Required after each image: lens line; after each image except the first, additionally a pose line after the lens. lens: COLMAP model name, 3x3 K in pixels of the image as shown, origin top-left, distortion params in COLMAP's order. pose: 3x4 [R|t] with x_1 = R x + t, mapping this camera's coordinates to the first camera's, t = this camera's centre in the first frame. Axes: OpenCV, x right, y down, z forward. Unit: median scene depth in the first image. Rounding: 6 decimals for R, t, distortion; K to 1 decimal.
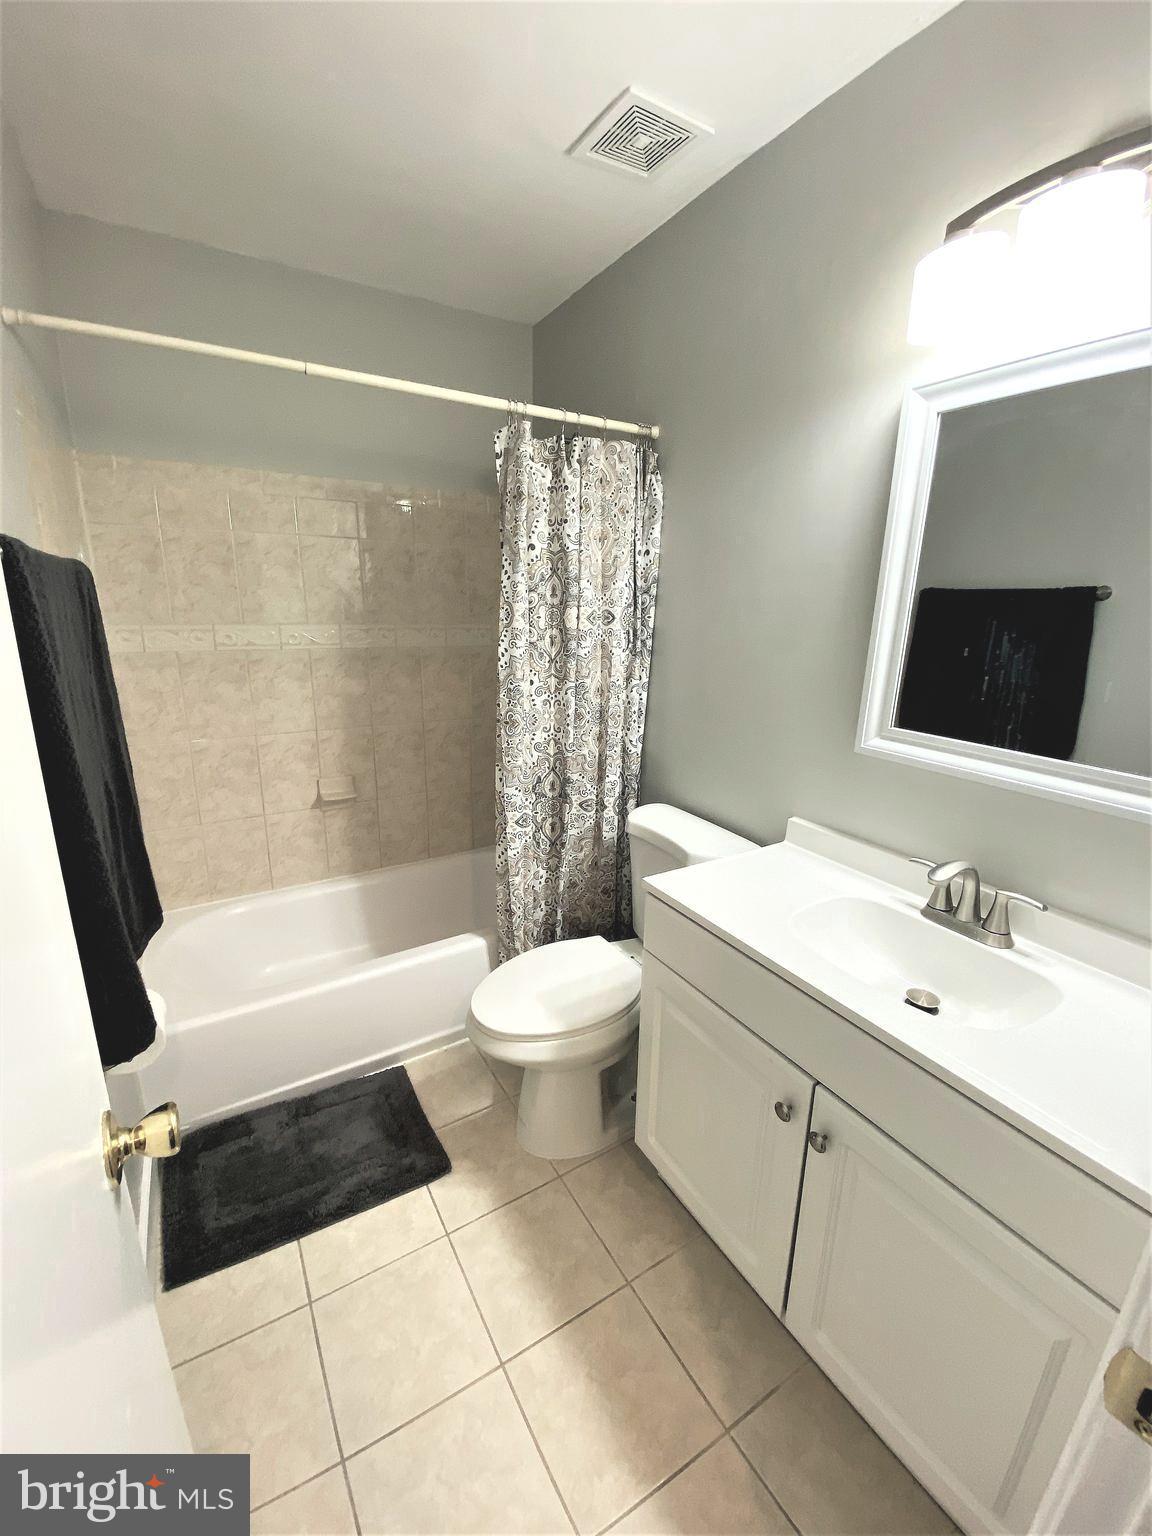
lens RADIAL K [[621.1, 0, 570.2], [0, 621.1, 764.4], [0, 0, 1]] dist [0.025655, -0.023394]
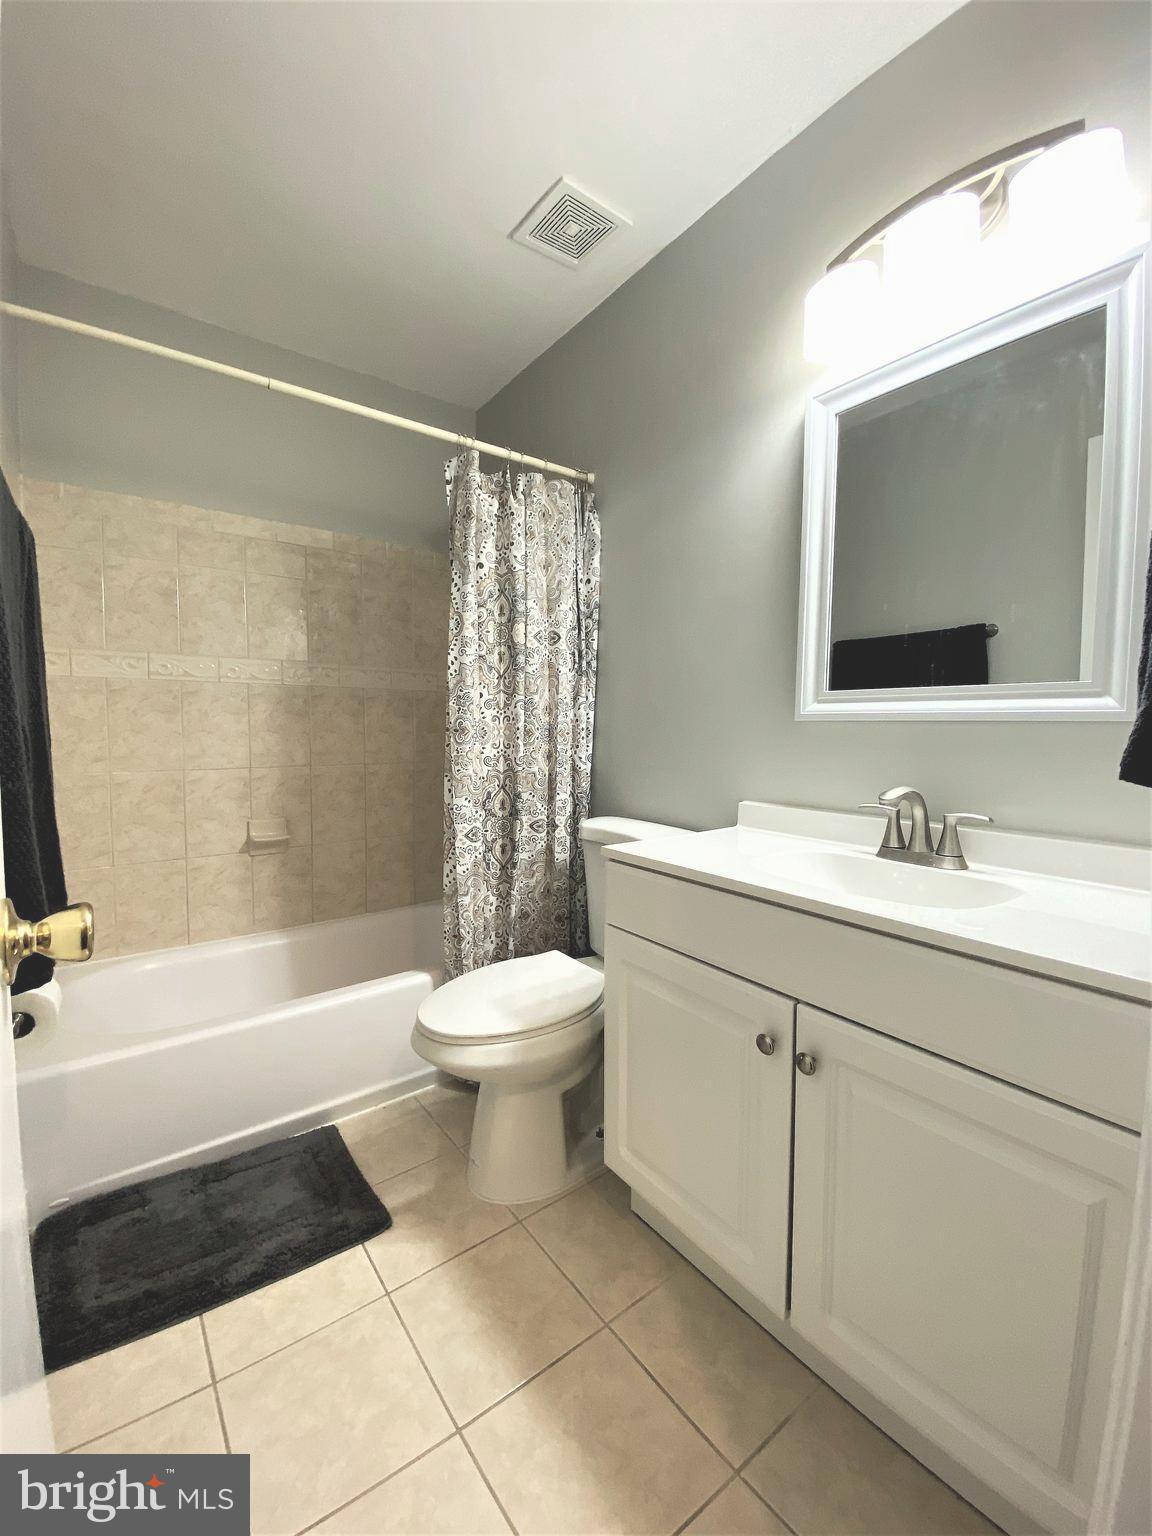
lens RADIAL K [[622.7, 0, 570.6], [0, 622.7, 764.4], [0, 0, 1]] dist [0.023187, -0.021429]
pose [[0.994822, -0.016788, 0.100233, -0.020550], [0.035788, 0.980956, -0.190905, 0.181515], [-0.095119, 0.193504, 0.976478, 0.021182]]
